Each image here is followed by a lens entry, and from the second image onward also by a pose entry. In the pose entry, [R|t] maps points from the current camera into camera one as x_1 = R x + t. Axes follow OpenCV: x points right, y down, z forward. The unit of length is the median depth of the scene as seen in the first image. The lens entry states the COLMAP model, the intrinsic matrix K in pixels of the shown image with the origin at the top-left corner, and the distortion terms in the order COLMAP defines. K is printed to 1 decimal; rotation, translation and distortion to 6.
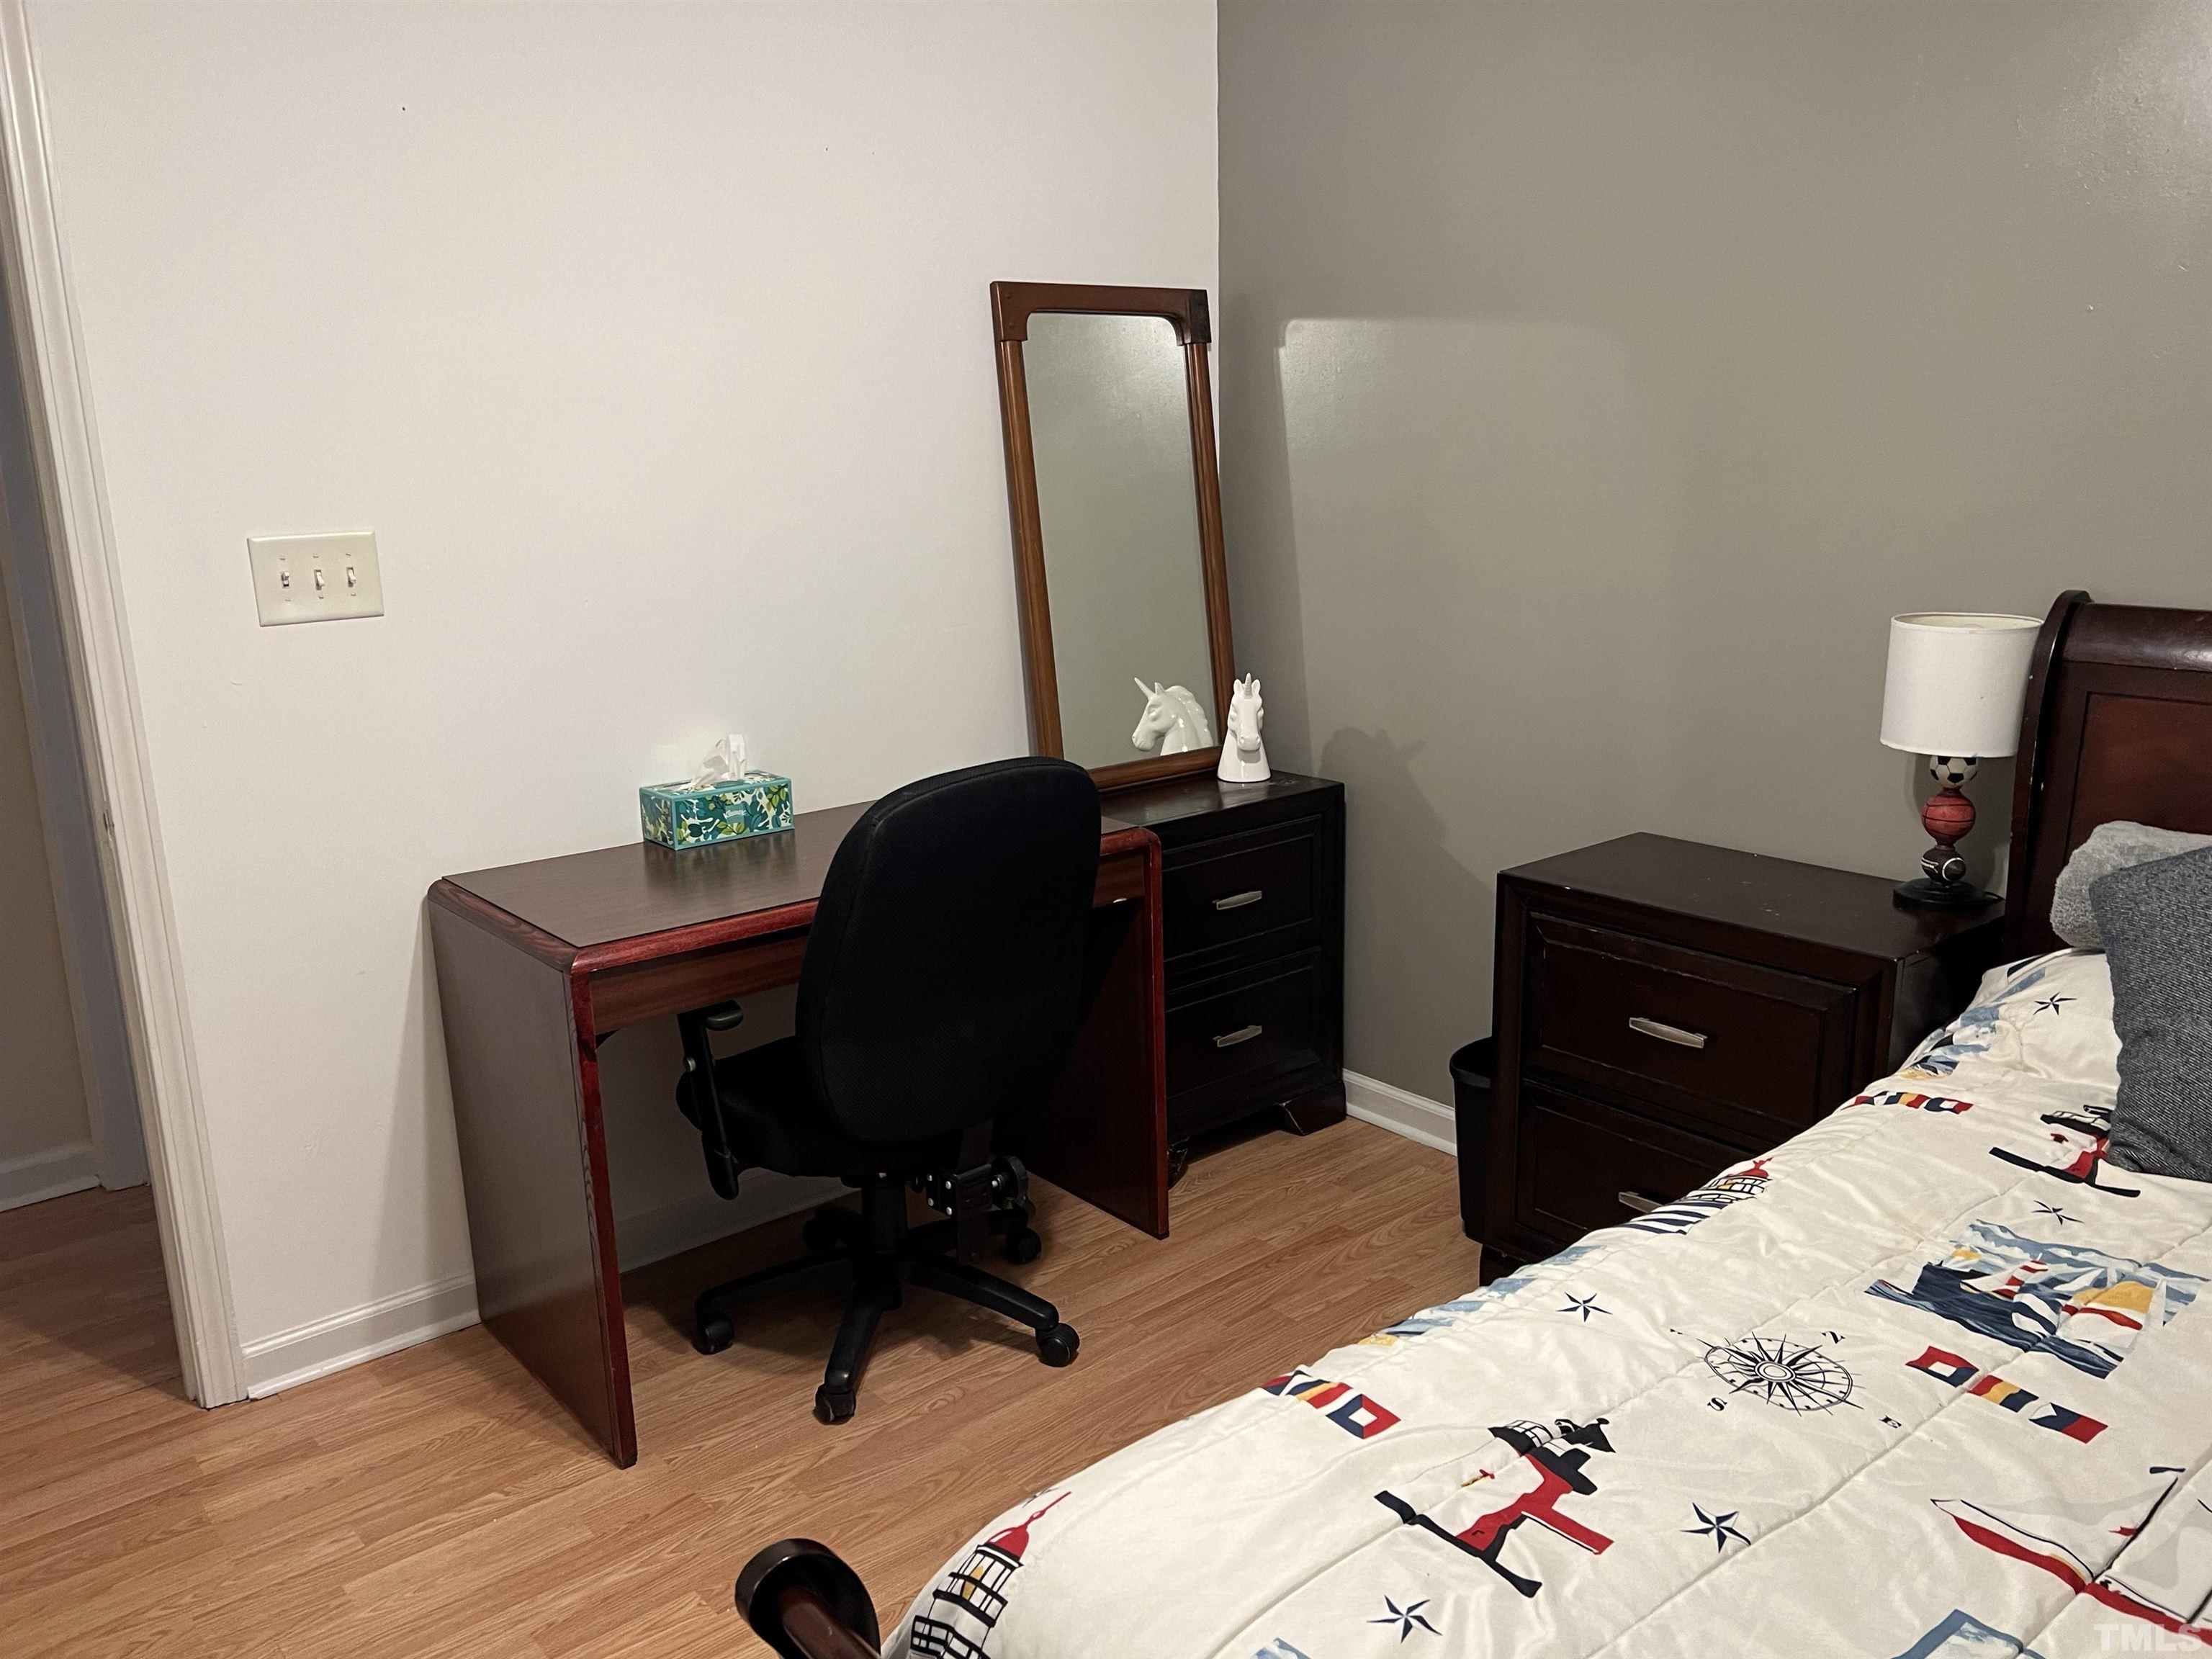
lens RADIAL K [[1683.0, 0, 1104.9], [0, 1683.0, 844.8], [0, 0, 1]] dist [0.050576, -0.066192]
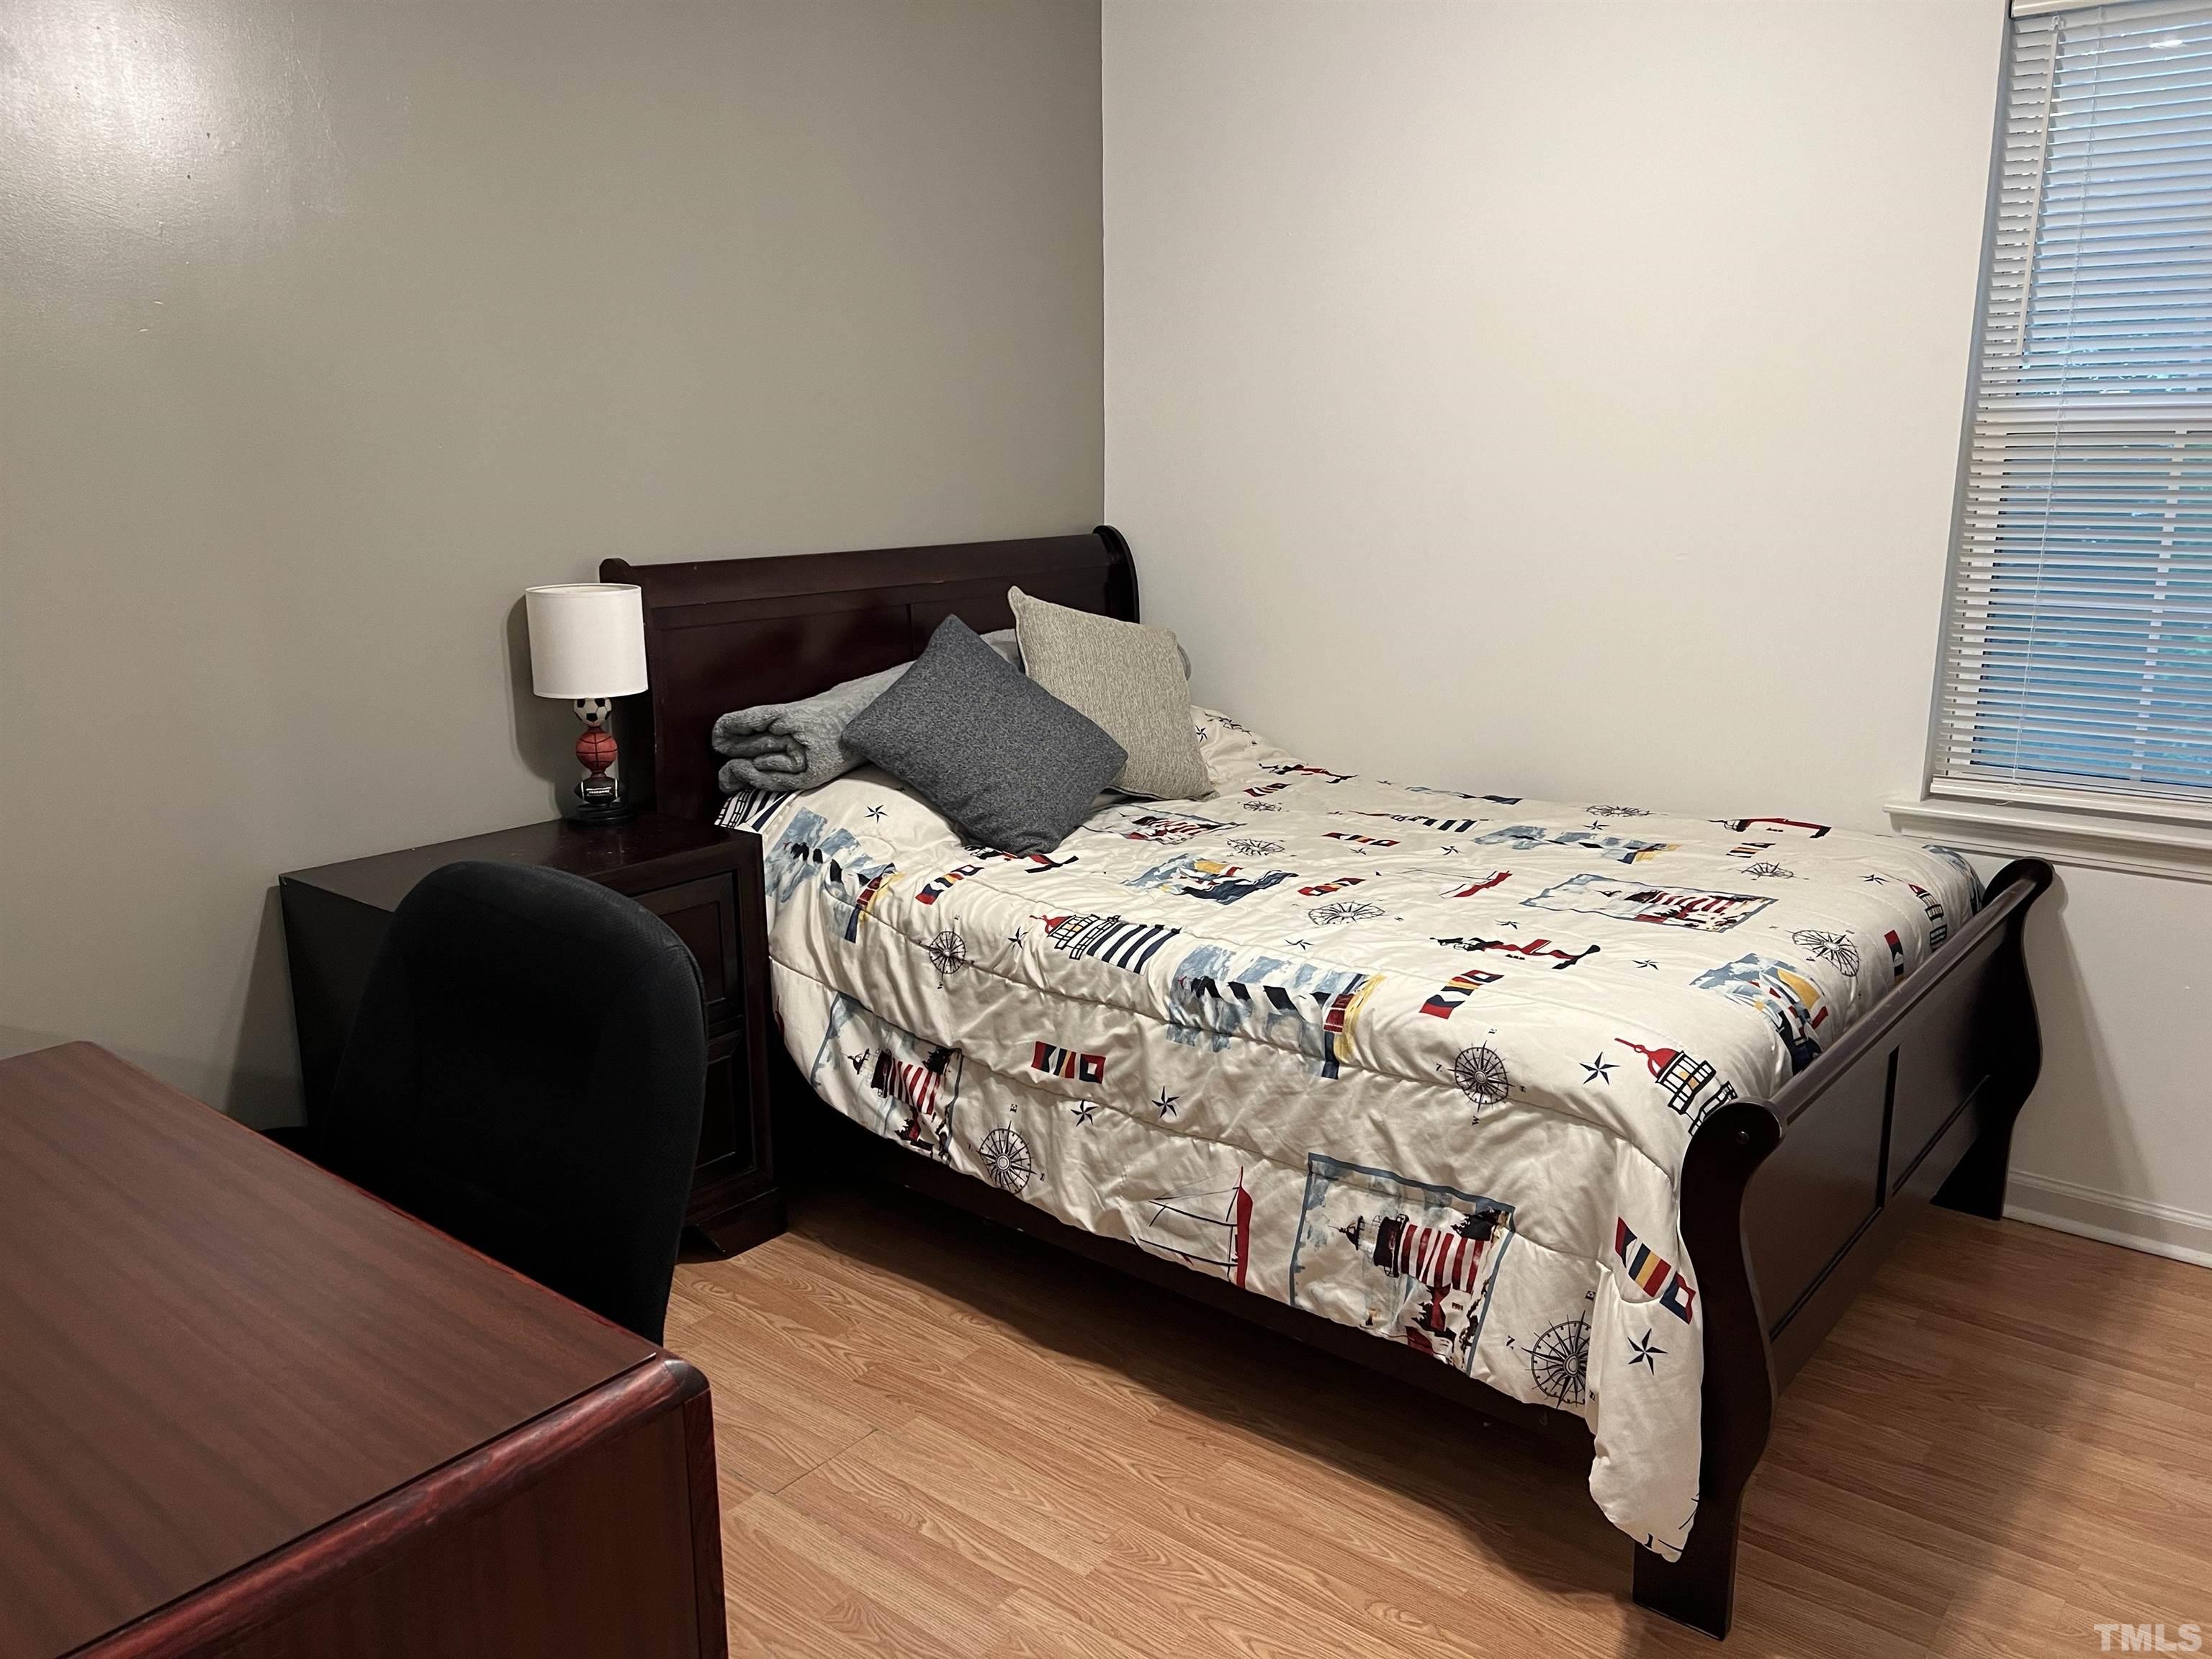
lens RADIAL K [[1683.0, 0, 1104.9], [0, 1683.0, 844.8], [0, 0, 1]] dist [0.050576, -0.066192]
pose [[-0.197209, -0.197627, 0.960235, -1.283061], [0.251801, 0.936401, 0.244436, -0.269019], [-0.947473, 0.289993, -0.134904, 1.469211]]
